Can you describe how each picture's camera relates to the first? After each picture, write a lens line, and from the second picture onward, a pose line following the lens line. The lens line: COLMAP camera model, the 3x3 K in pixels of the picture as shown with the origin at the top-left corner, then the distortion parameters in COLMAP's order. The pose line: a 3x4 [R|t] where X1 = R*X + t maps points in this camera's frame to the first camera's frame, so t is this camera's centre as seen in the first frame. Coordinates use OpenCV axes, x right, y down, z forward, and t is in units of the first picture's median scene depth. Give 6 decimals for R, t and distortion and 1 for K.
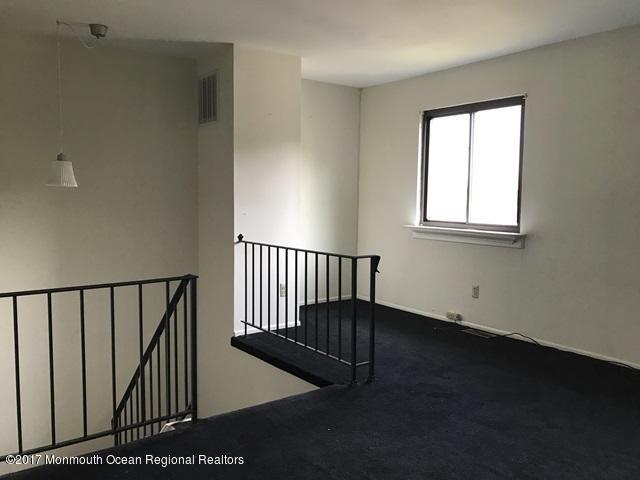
lens RADIAL K [[522.6, 0, 305.5], [0, 522.6, 237.5], [0, 0, 1]] dist [-0.003729, -0.003604]
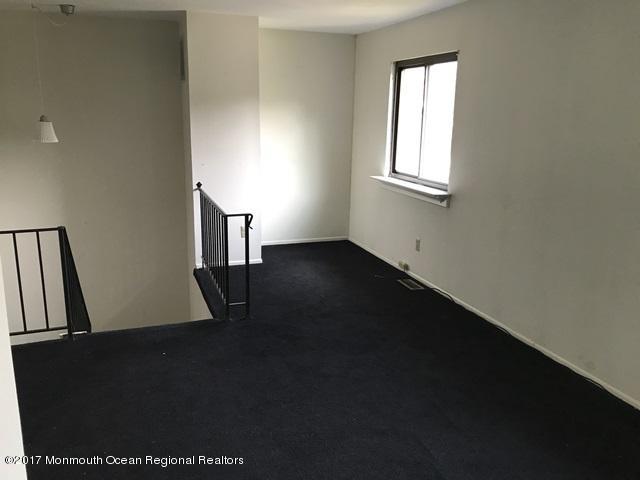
lens RADIAL K [[516.7, 0, 319.0], [0, 516.7, 230.5], [0, 0, 1]] dist [0.002897, -0.008796]
pose [[0.962601, 0.065008, -0.263010, 0.411765], [-0.027044, 0.988993, 0.145470, -0.069773], [0.269572, -0.132917, 0.953763, -0.030193]]
